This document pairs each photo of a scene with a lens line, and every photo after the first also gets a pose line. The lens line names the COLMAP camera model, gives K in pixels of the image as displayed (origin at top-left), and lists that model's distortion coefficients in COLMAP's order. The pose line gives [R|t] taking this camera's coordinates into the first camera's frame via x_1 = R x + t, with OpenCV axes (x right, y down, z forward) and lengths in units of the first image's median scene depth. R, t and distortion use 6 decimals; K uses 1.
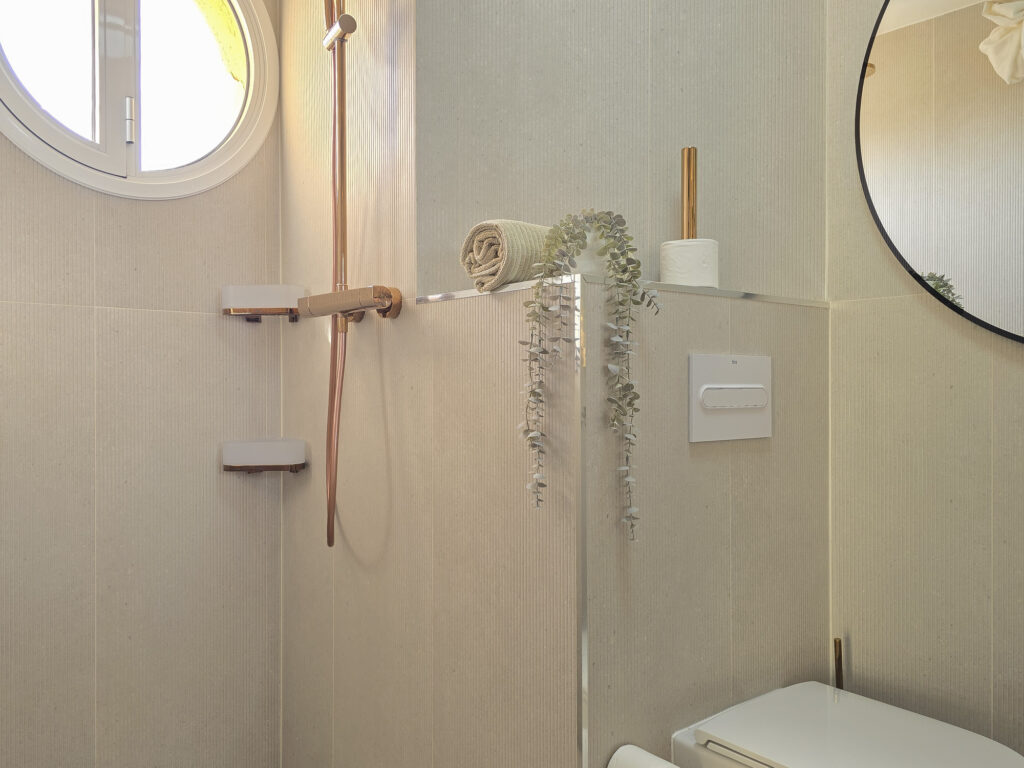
lens RADIAL K [[638.8, 0, 510.2], [0, 638.8, 403.8], [0, 0, 1]] dist [0.048341, -0.034916]
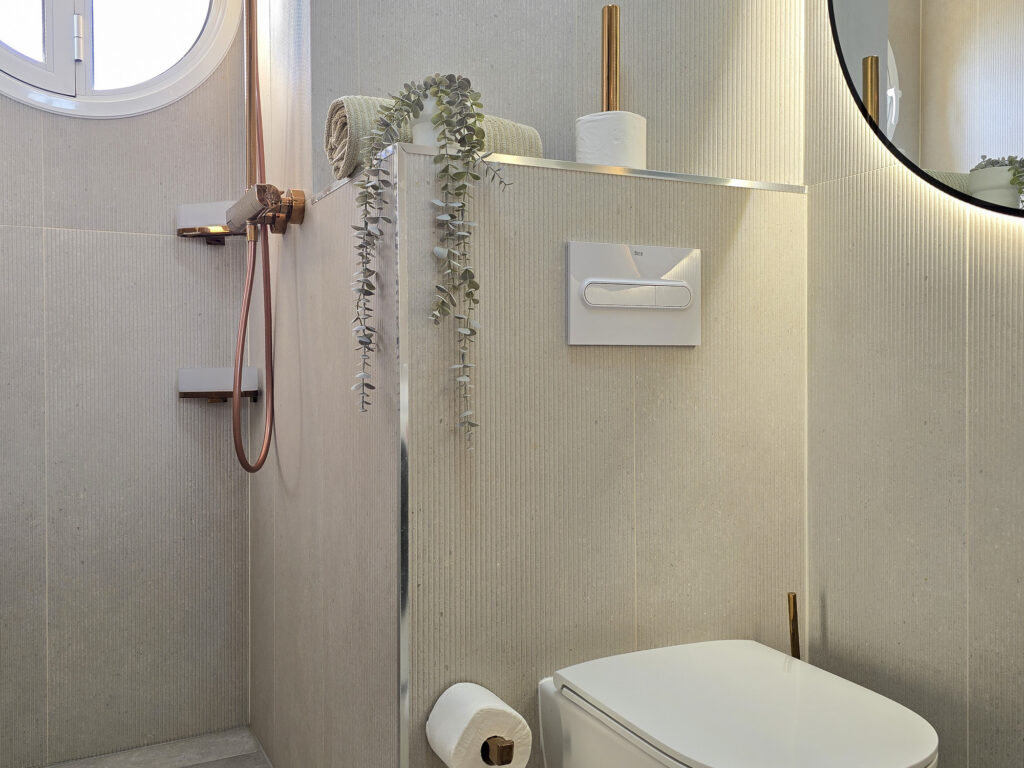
lens RADIAL K [[714.9, 0, 517.3], [0, 714.9, 372.7], [0, 0, 1]] dist [0.057880, -0.056329]
pose [[0.983807, 0.001447, -0.179225, 0.363330], [0.000011, 0.999967, 0.008133, 0.084244], [0.179231, -0.008004, 0.983775, 0.043101]]
